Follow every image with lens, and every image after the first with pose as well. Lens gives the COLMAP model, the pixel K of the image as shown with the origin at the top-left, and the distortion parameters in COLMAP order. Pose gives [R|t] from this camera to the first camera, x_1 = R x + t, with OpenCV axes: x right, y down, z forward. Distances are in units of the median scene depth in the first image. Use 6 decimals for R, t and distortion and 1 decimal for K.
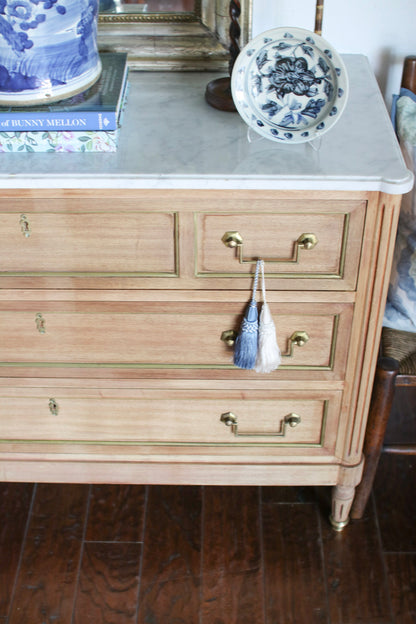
lens RADIAL K [[870.5, 0, 208.0], [0, 870.5, 312.0], [0, 0, 1]] dist [-0.185224, 0.267743]
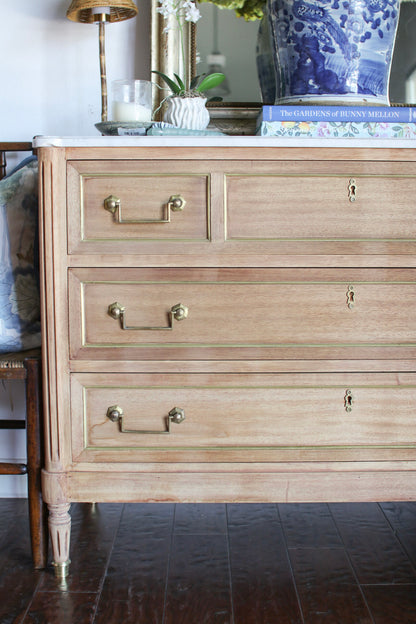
lens RADIAL K [[870.5, 0, 208.0], [0, 870.5, 312.0], [0, 0, 1]] dist [-0.185224, 0.267743]
pose [[0.999846, -0.001523, 0.017471, -0.400164], [0.010396, 0.853777, -0.520535, 0.609110], [-0.014123, 0.520637, 0.853661, 0.076174]]
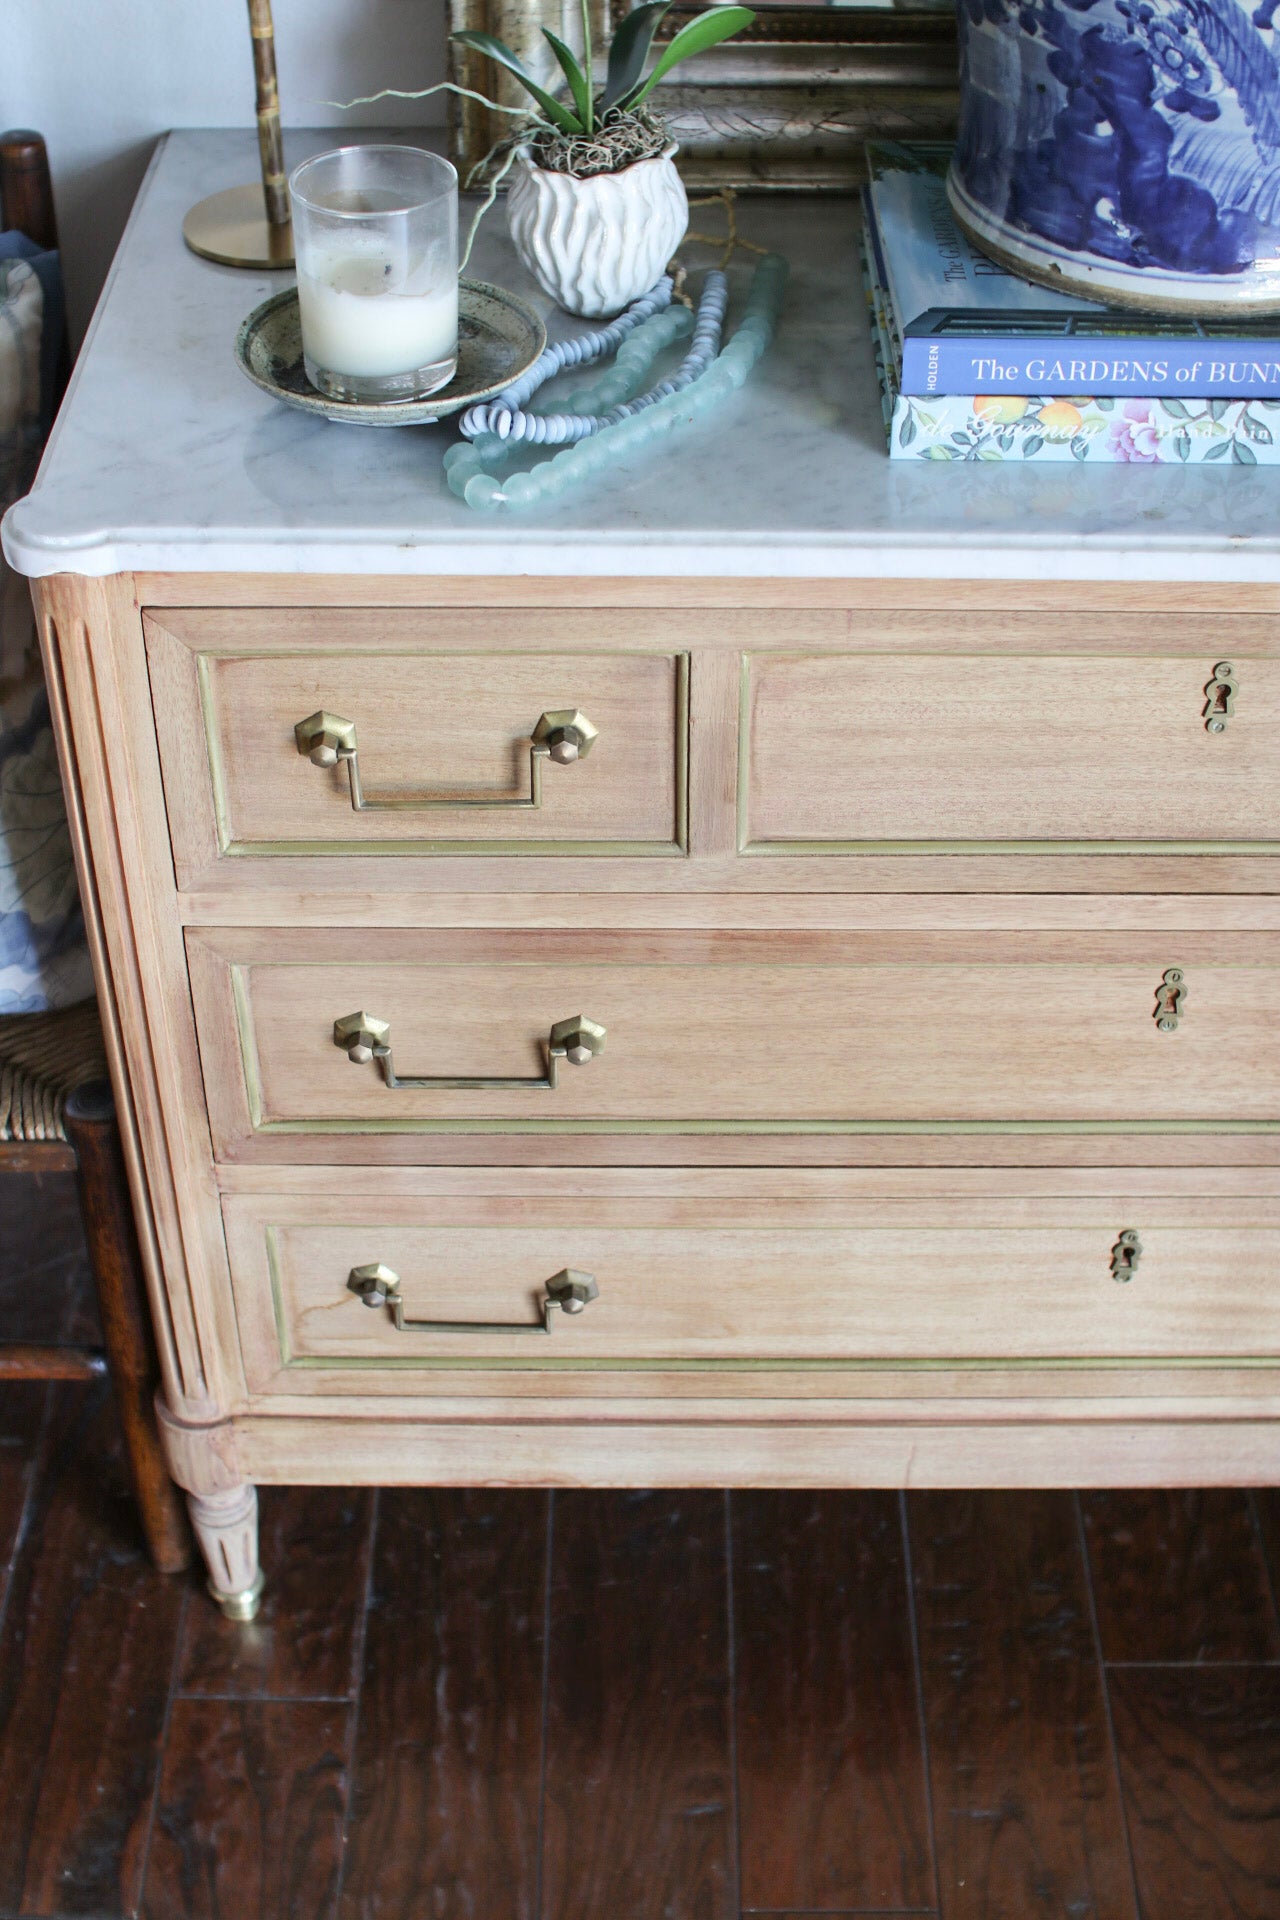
lens RADIAL K [[2678.6, 0, 640.0], [0, 2678.6, 960.0], [0, 0, 1]] dist [-0.185224, 0.267743]
pose [[0.999924, -0.004097, 0.011636, -0.405424], [0.003800, 0.999669, 0.025436, -0.027305], [-0.011736, -0.025389, 0.999609, 0.026827]]
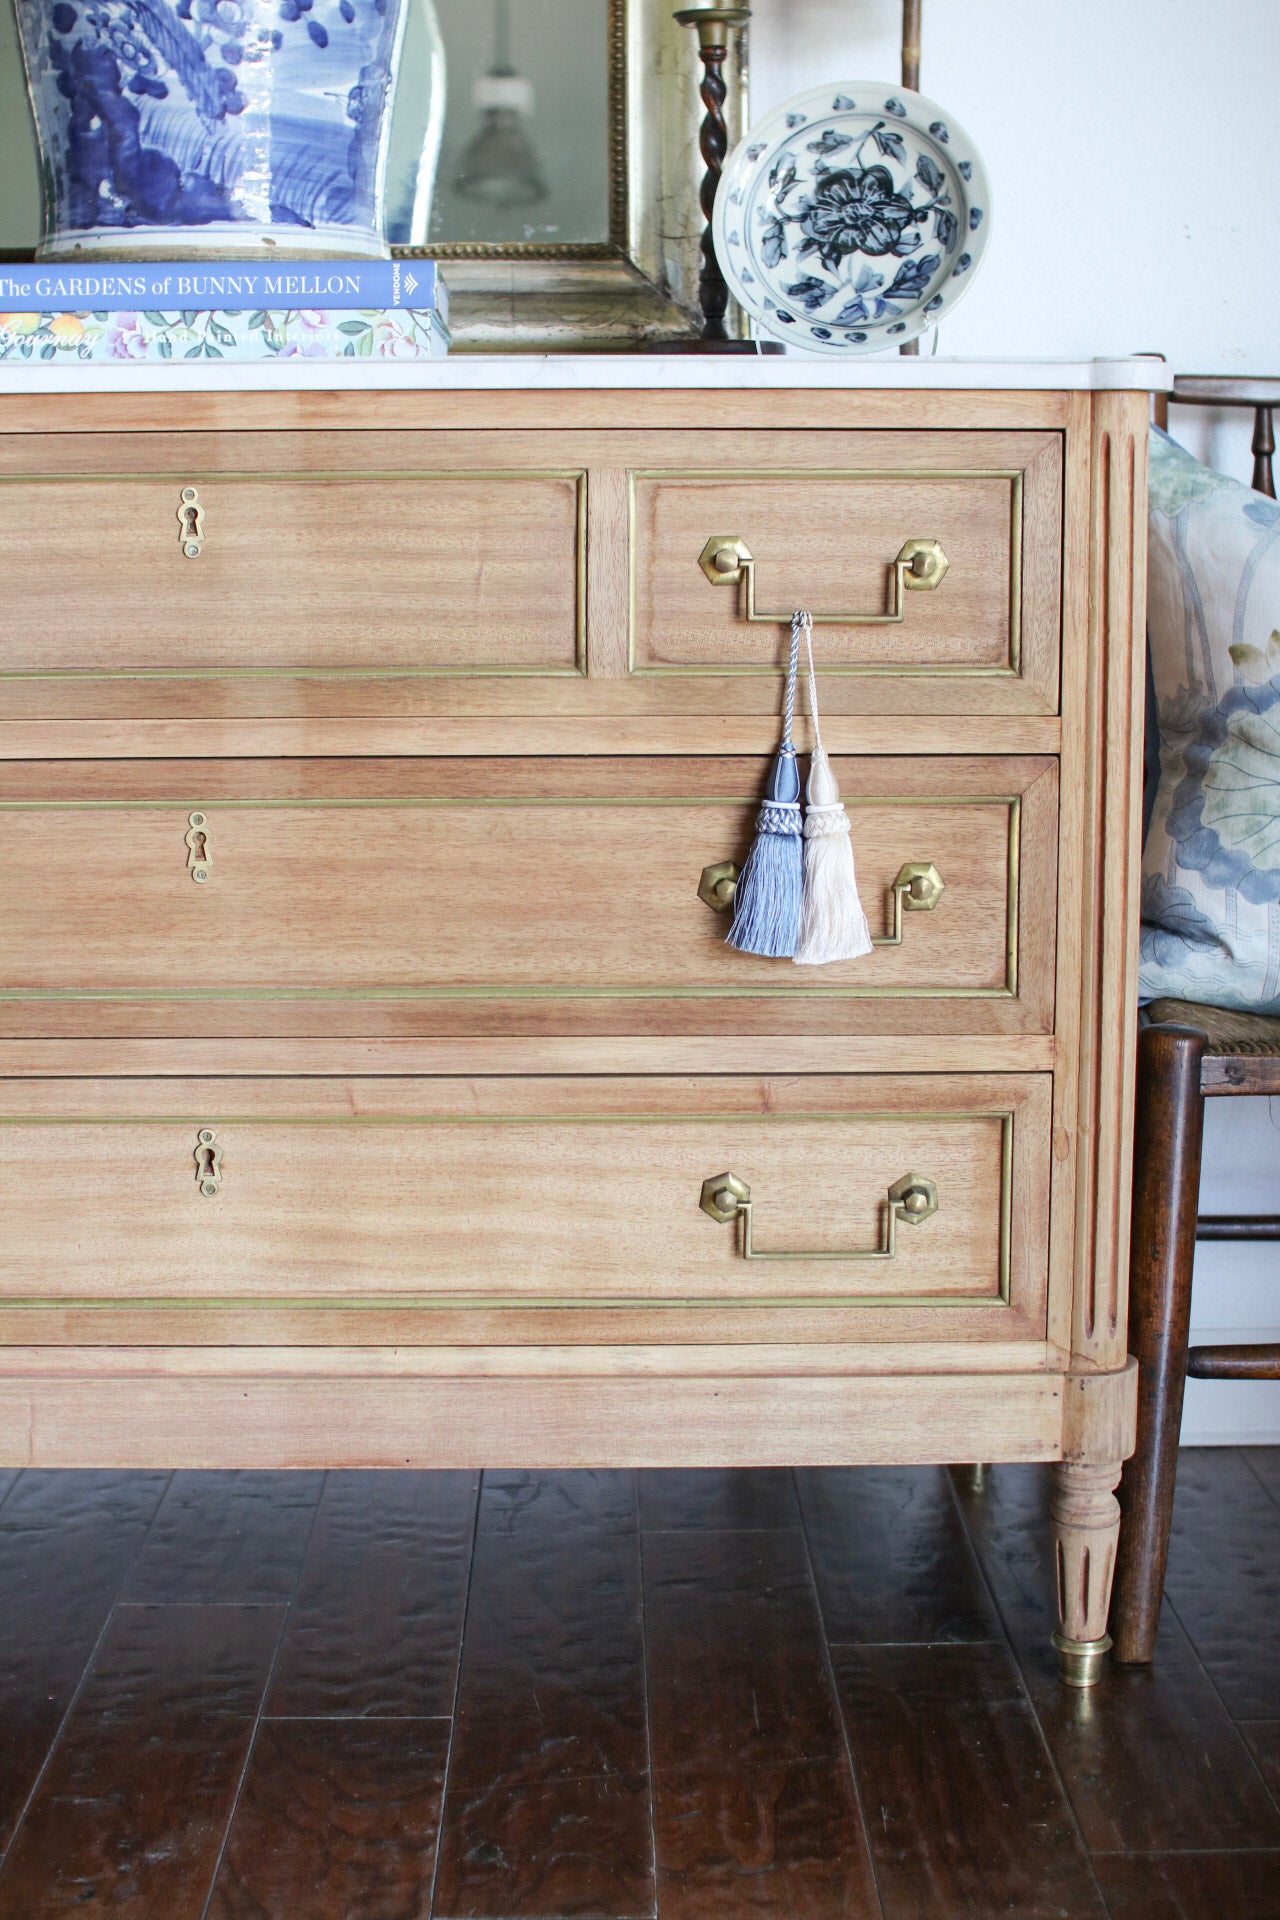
lens RADIAL K [[2678.6, 0, 640.0], [0, 2678.6, 960.0], [0, 0, 1]] dist [-0.185224, 0.267743]
pose [[0.999491, -0.006005, 0.031339, -0.045649], [0.020548, 0.872512, -0.488161, 0.608754], [-0.024412, 0.488556, 0.872191, 0.052524]]
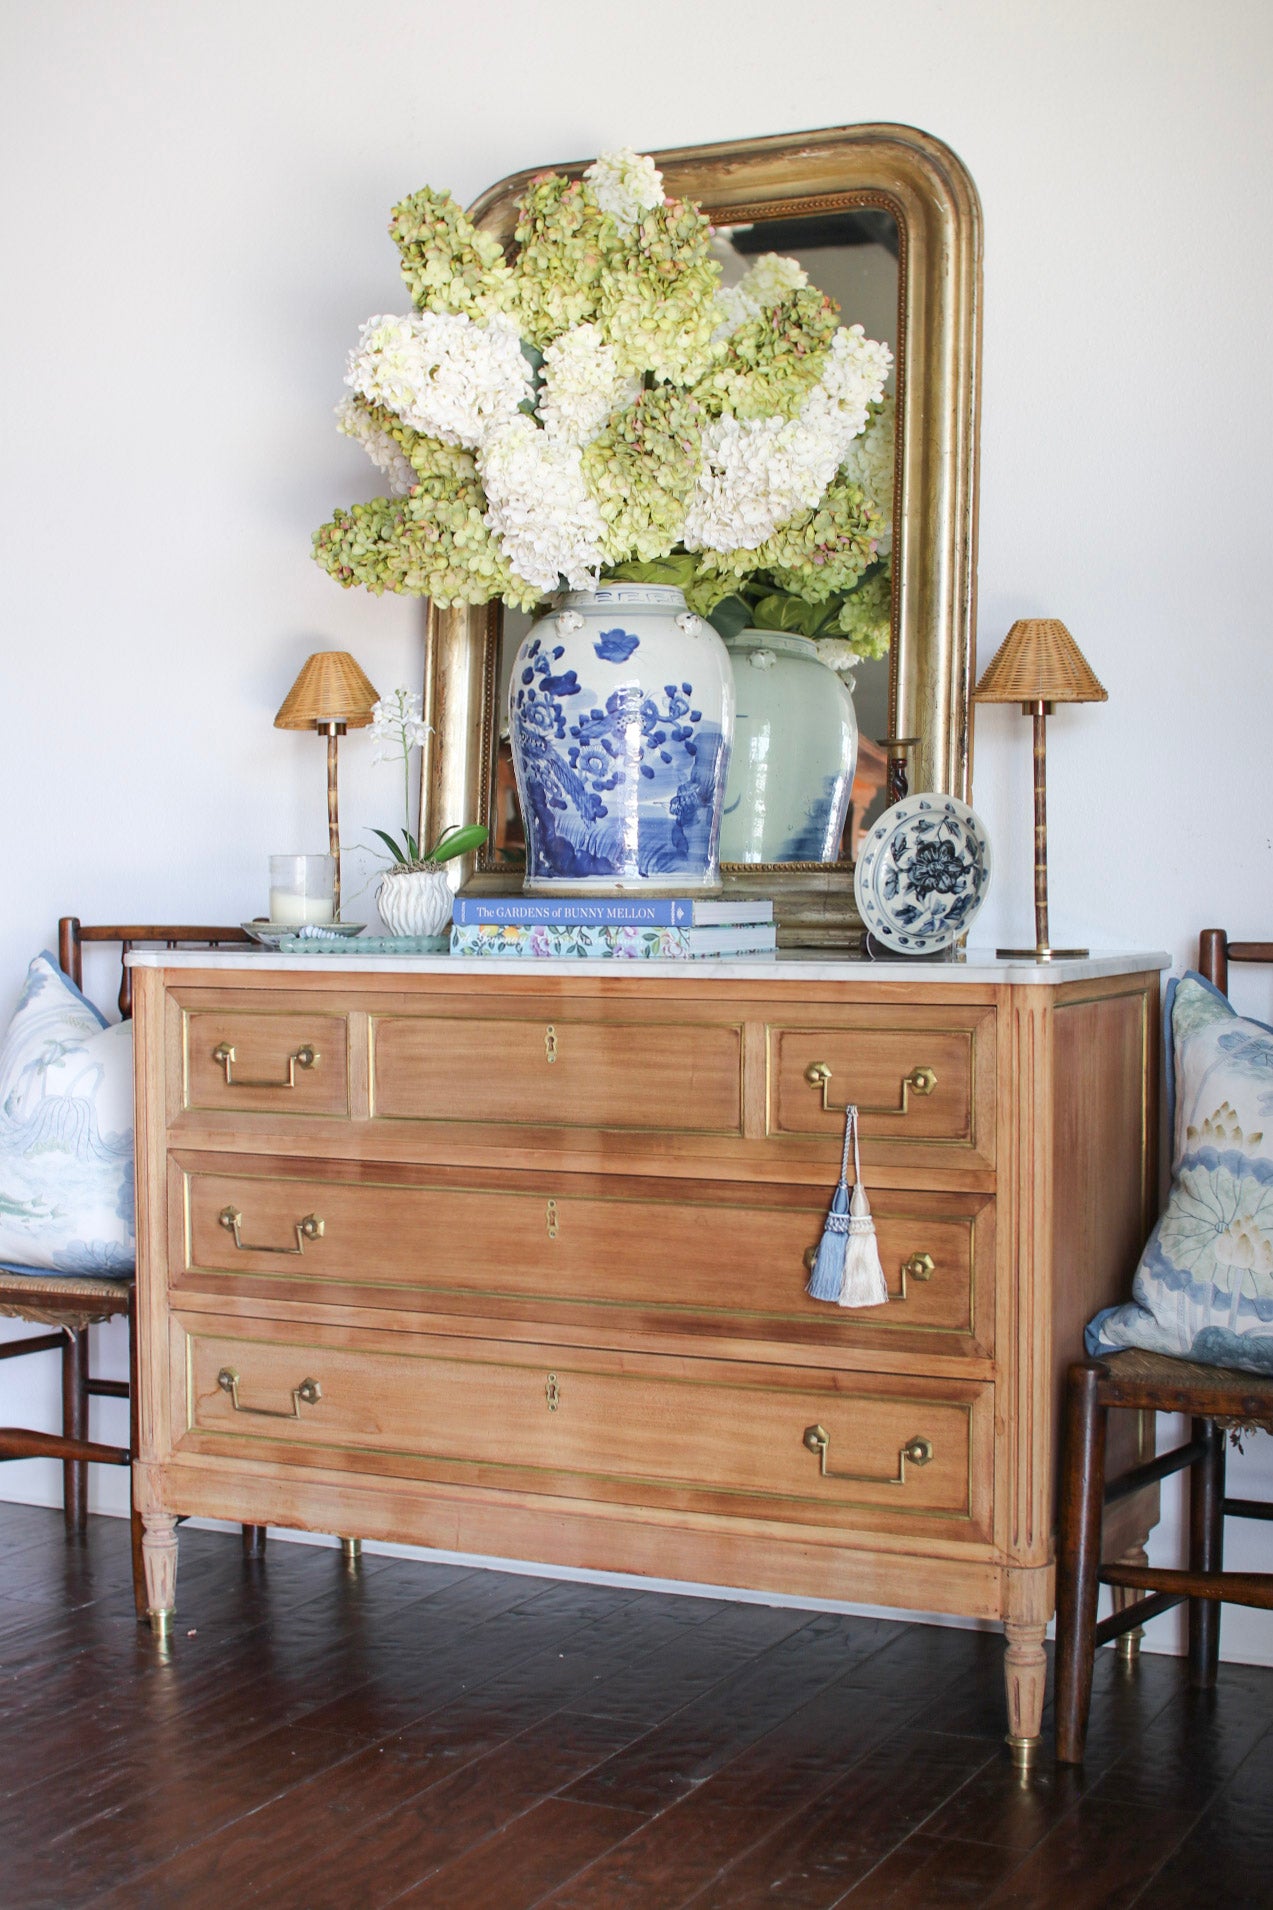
lens RADIAL K [[2664.7, 0, 636.5], [0, 2664.7, 955.0], [0, 0, 1]] dist [-0.185224, 0.267743]
pose [[0.902947, 0.012656, -0.429566, 0.748477], [-0.266263, 0.801073, -0.536083, 0.940197], [0.337330, 0.598432, 0.726696, -0.587270]]
